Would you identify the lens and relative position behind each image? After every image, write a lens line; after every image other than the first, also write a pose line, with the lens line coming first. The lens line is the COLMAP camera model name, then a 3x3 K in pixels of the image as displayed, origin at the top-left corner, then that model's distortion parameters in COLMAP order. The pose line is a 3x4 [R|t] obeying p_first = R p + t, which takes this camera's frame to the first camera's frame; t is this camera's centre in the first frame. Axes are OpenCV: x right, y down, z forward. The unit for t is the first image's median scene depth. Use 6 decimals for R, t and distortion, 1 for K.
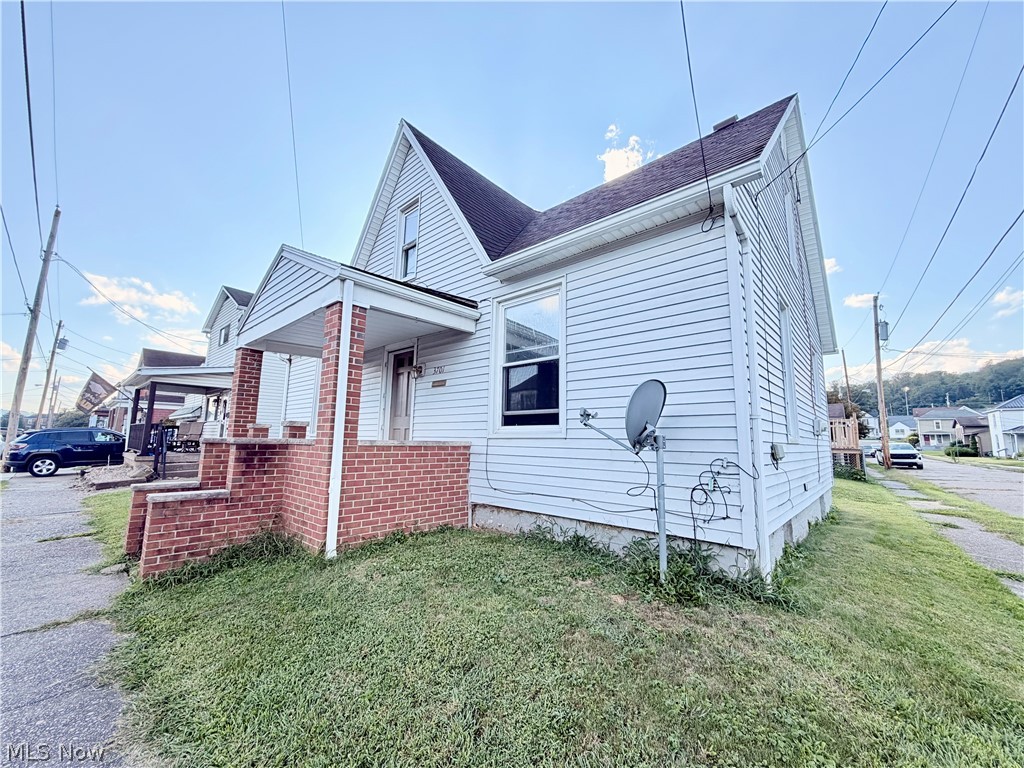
lens RADIAL K [[405.6, 0, 506.8], [0, 405.6, 385.2], [0, 0, 1]] dist [0.000405, 0.000087]
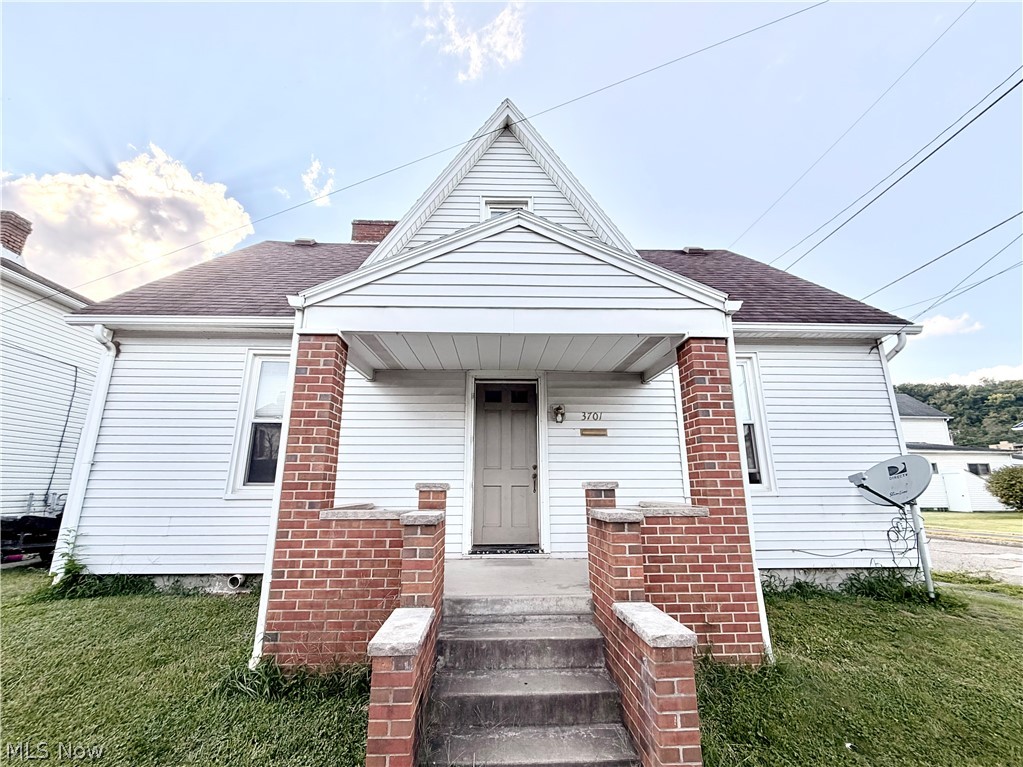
lens RADIAL K [[405.2, 0, 506.4], [0, 405.2, 384.7], [0, 0, 1]] dist [0.000405, 0.000087]
pose [[0.711901, 0.136665, 0.688854, -1.240509], [-0.080943, 0.990313, -0.112822, 0.011079], [-0.697600, 0.024560, 0.716066, 0.716711]]
